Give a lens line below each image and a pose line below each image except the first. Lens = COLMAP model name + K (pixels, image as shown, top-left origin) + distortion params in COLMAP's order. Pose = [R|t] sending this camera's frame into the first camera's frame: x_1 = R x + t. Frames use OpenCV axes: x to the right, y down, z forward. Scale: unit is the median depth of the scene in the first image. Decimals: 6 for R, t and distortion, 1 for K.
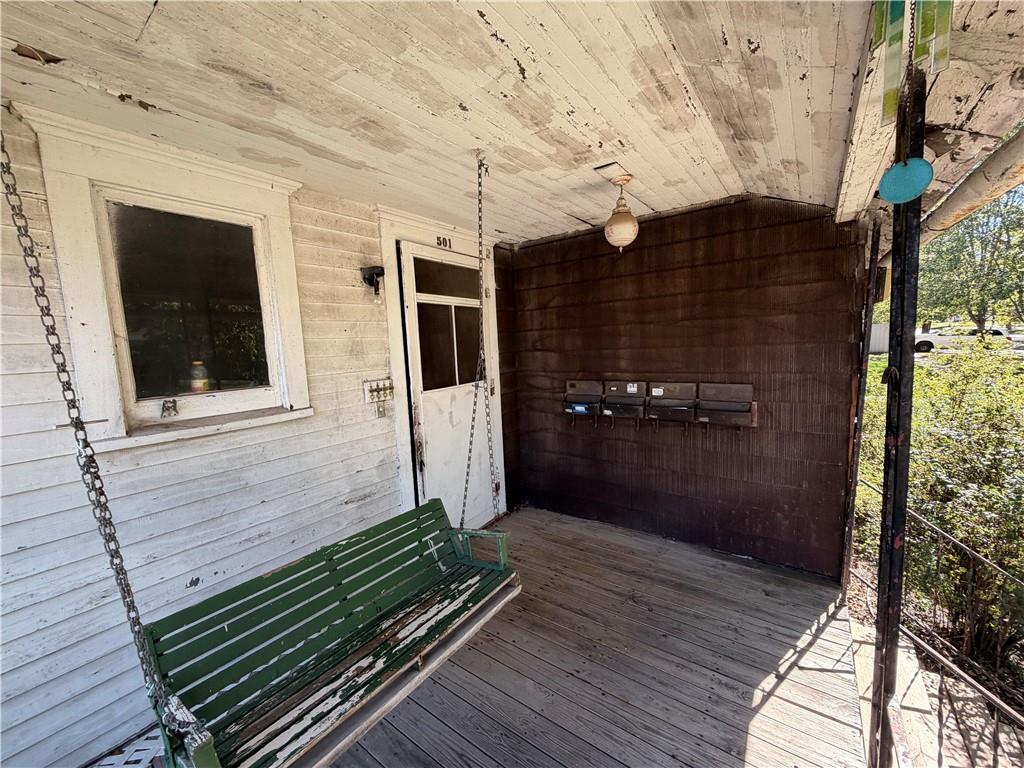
lens RADIAL K [[410.8, 0, 509.8], [0, 410.8, 384.3], [0, 0, 1]] dist [0.000151, 0.000336]
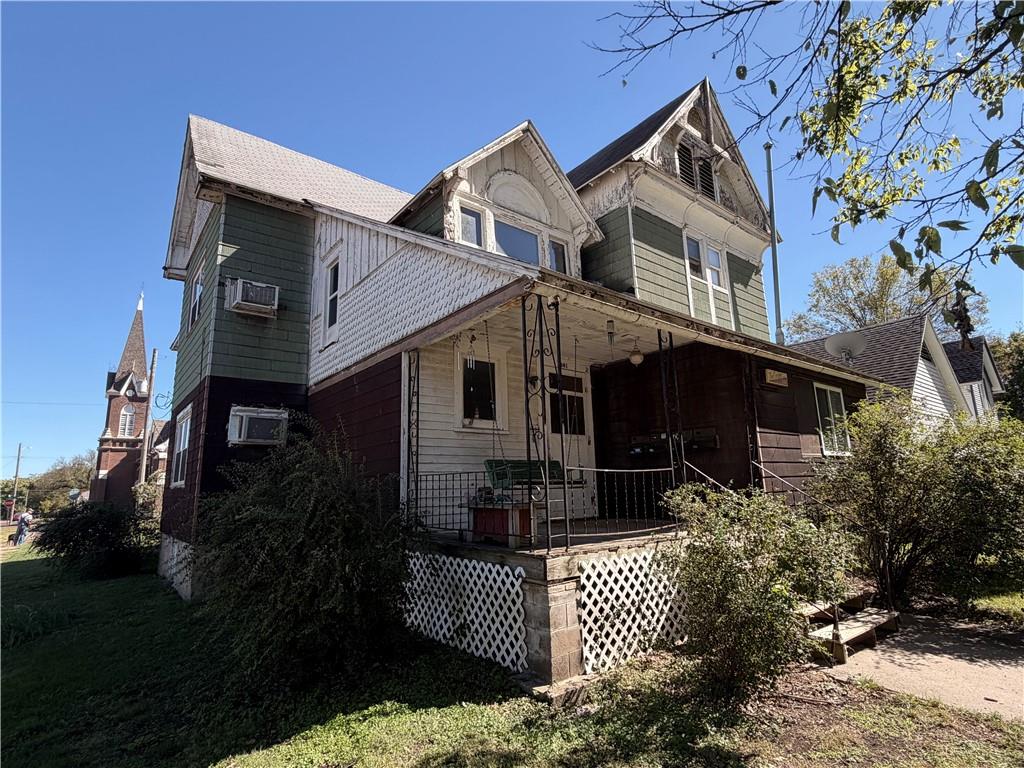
lens RADIAL K [[516.0, 0, 513.6], [0, 516.0, 382.7], [0, 0, 1]] dist [-0.000517, 0.000620]
pose [[0.966176, -0.030721, -0.256045, 0.247423], [-0.044261, 0.958391, -0.282006, 0.462915], [0.254055, 0.283800, 0.924615, -1.385427]]
